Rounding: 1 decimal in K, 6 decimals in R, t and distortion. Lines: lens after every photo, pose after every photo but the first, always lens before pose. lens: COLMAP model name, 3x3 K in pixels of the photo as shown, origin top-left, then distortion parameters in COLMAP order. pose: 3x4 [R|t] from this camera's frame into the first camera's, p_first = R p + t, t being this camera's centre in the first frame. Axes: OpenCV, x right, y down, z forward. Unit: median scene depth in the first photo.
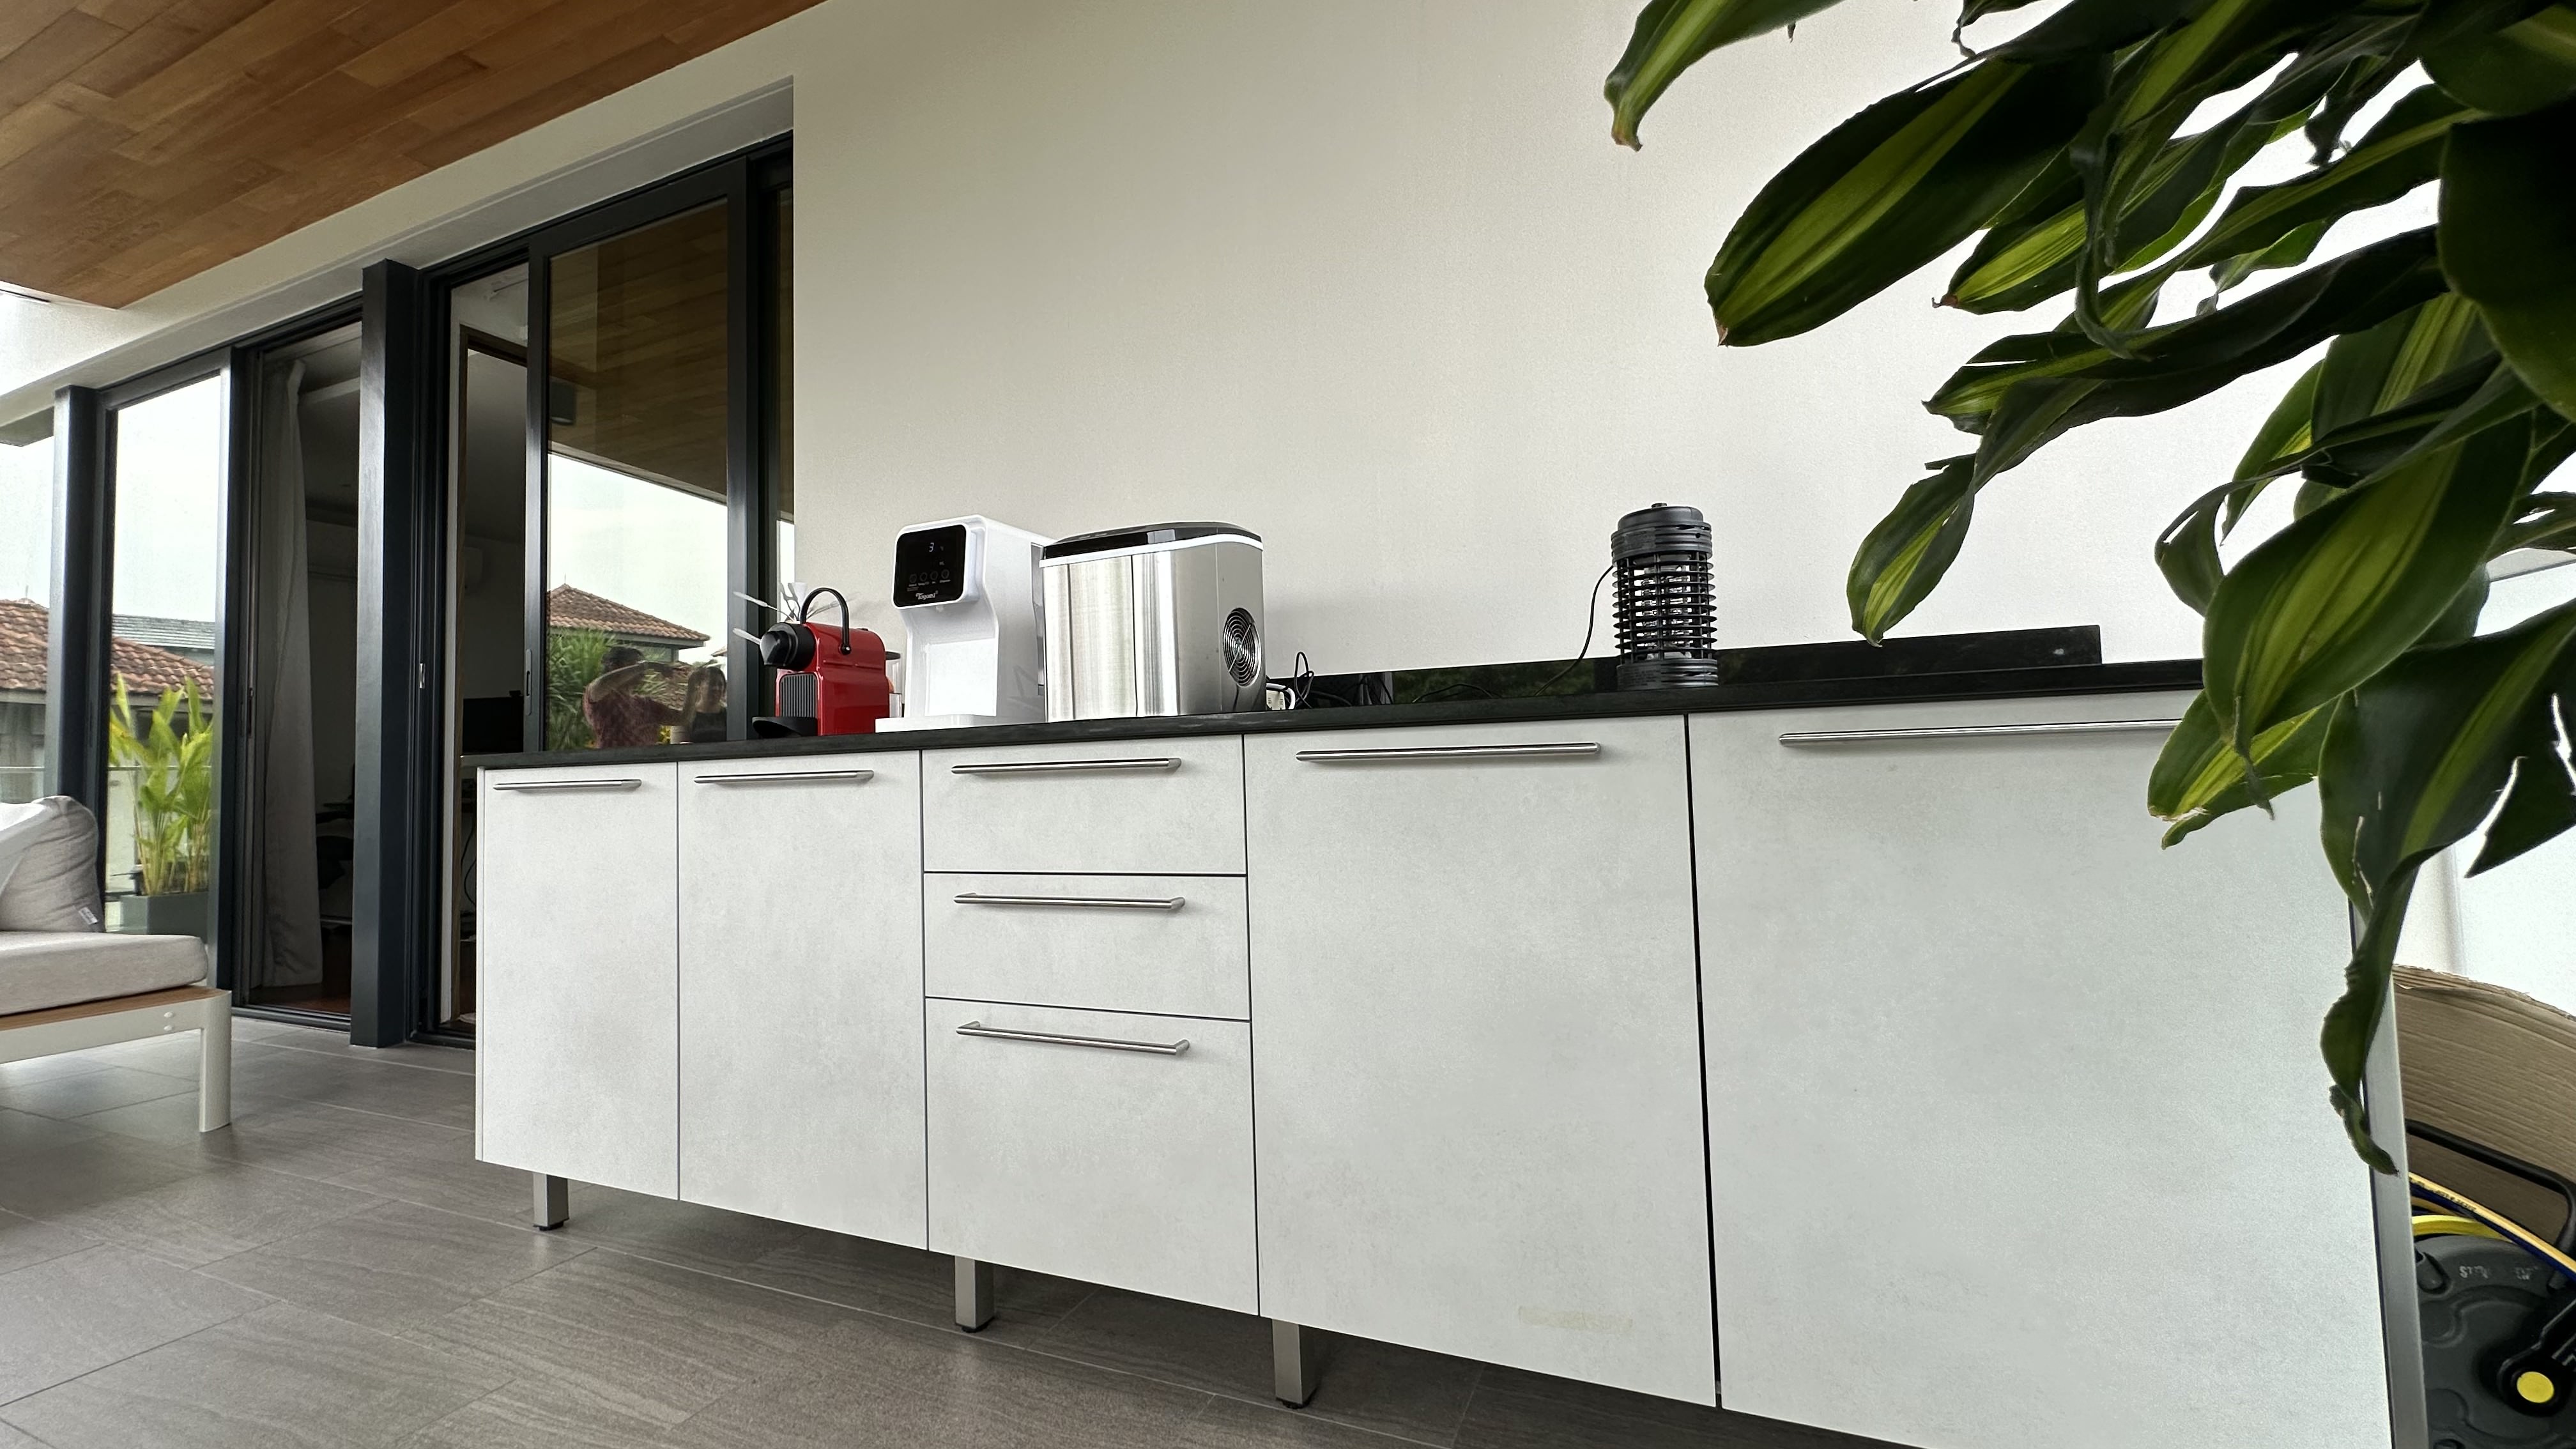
lens RADIAL K [[1020.8, 0, 1276.9], [0, 1020.8, 725.8], [0, 0, 1]] dist [-0.000432, -0.000005]
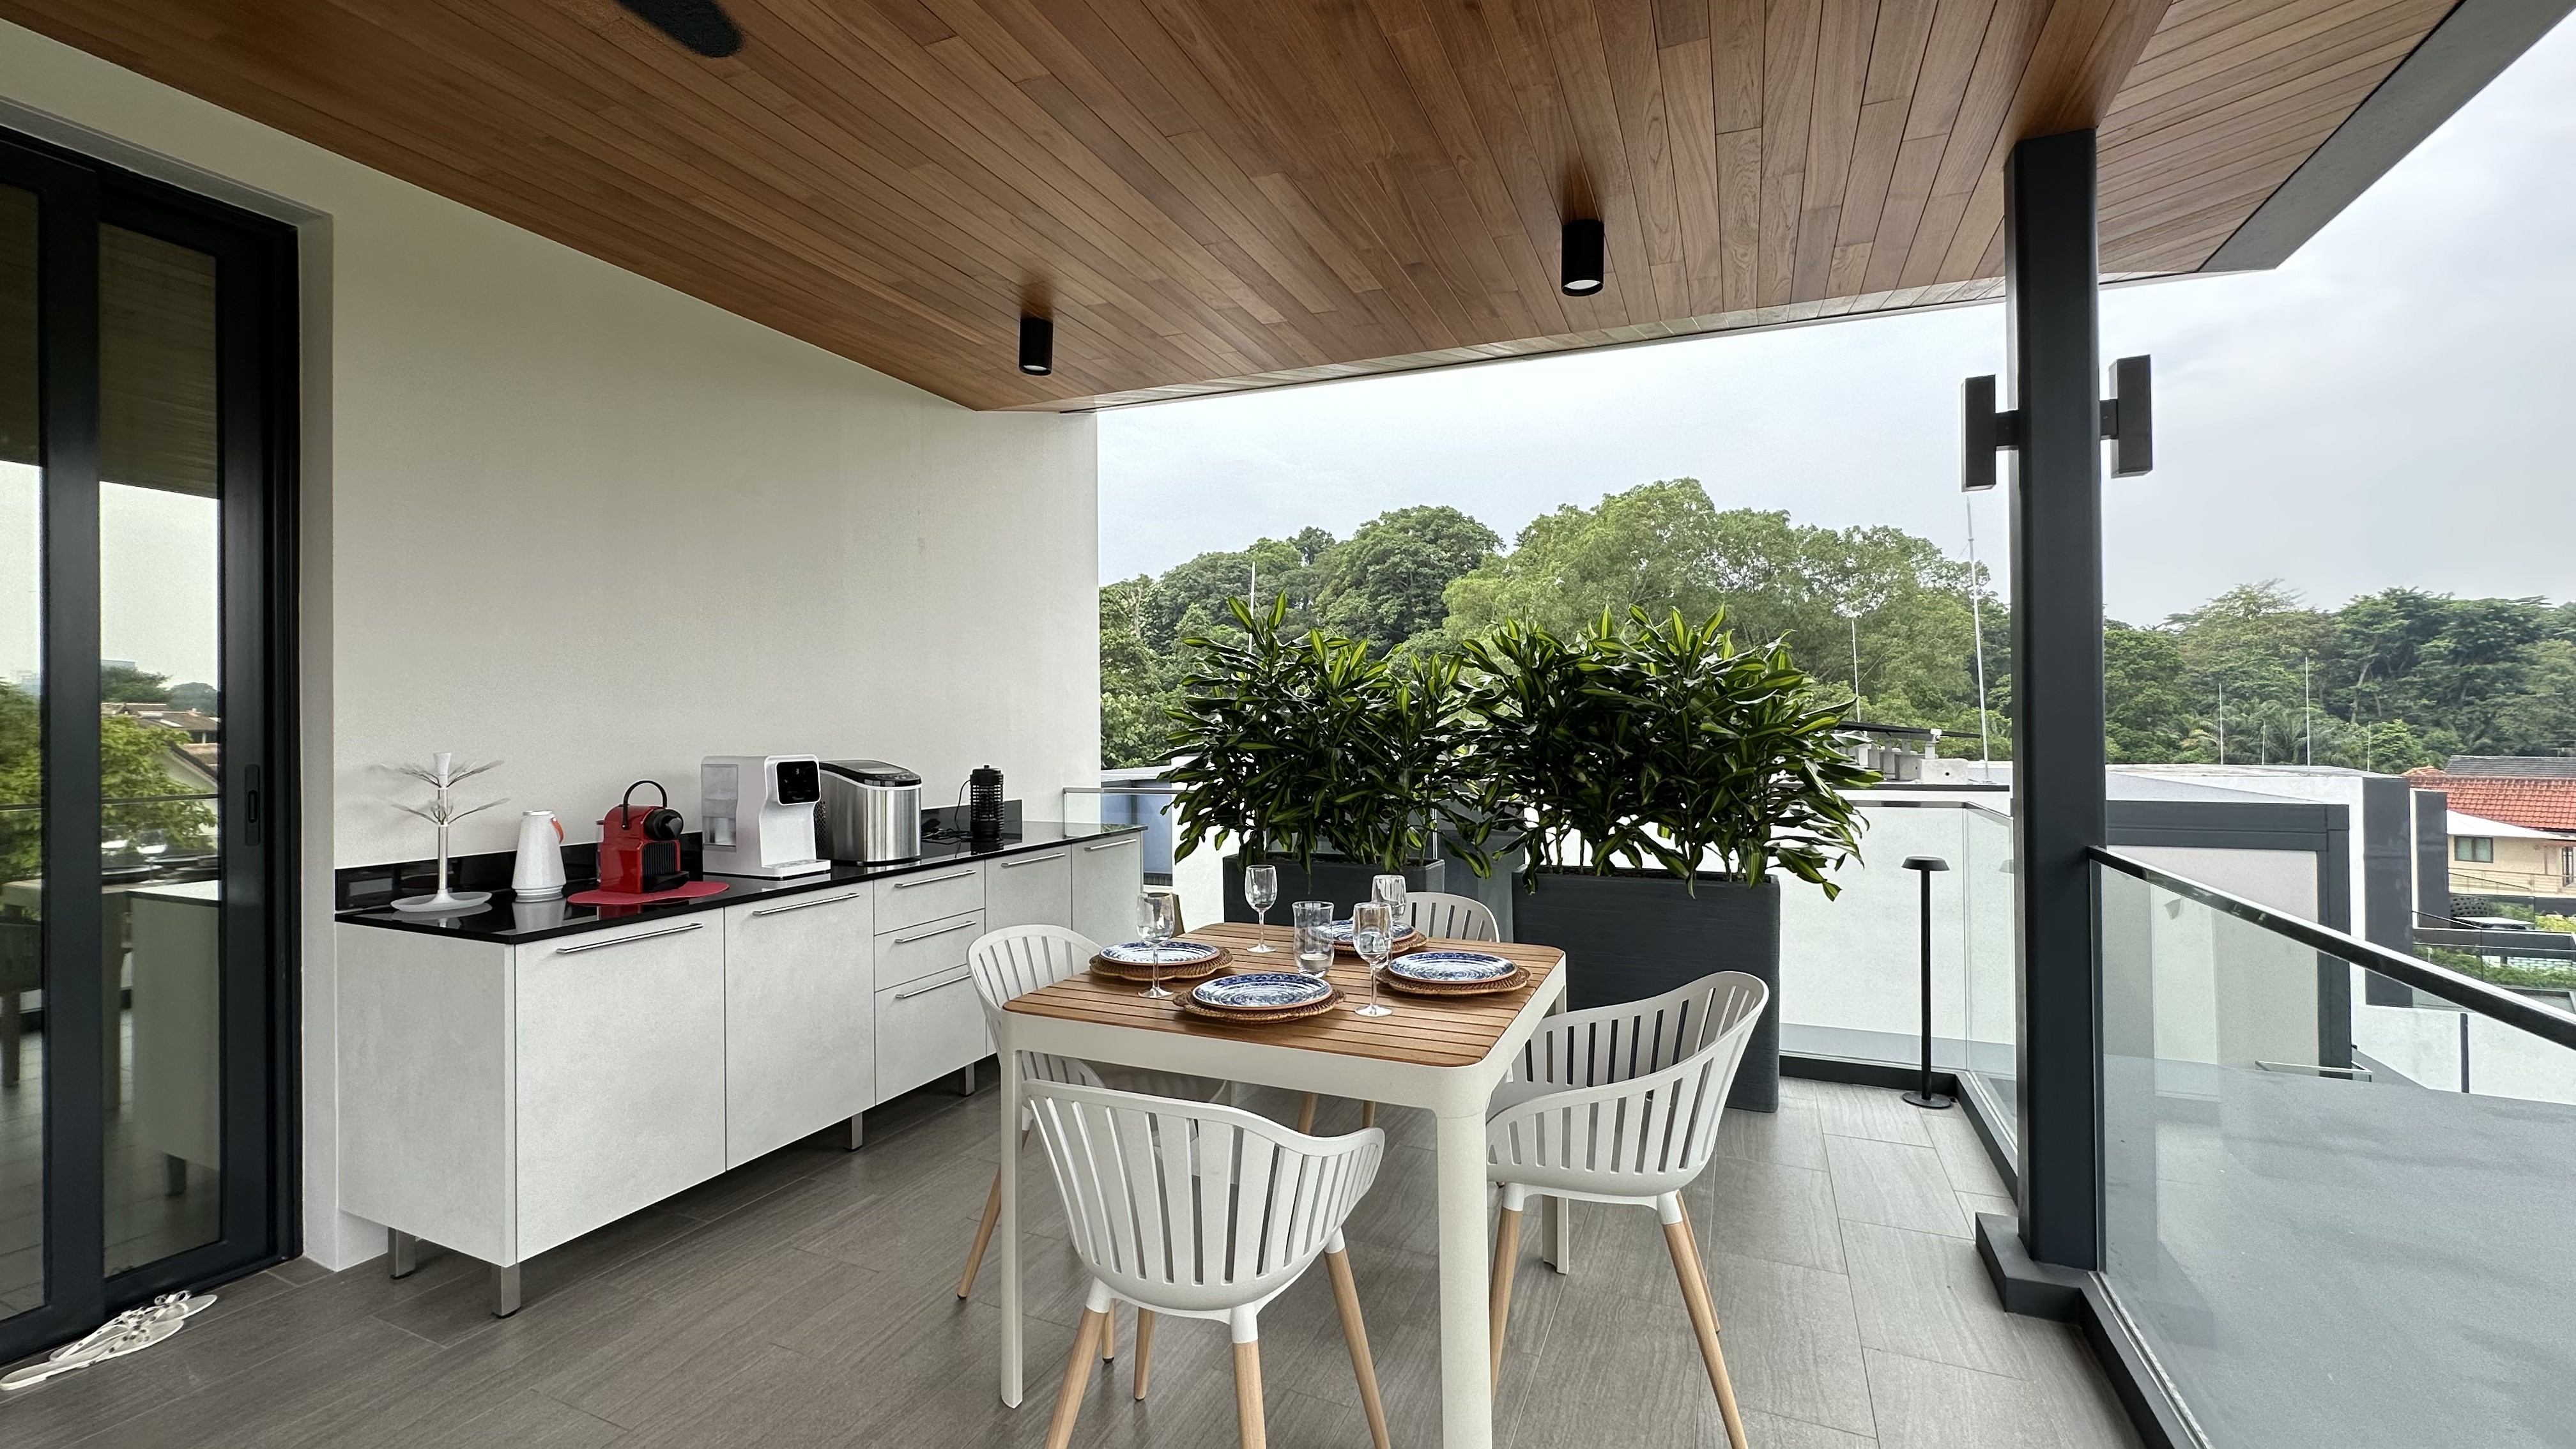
lens RADIAL K [[1020.8, 0, 1288.4], [0, 1020.8, 722.7], [0, 0, 1]] dist [-0.000432, -0.000005]
pose [[0.000758, 0.031970, 0.999489, -2.583770], [-0.040391, 0.998674, -0.031914, -0.287266], [-0.999184, -0.040346, 0.002048, 0.119268]]
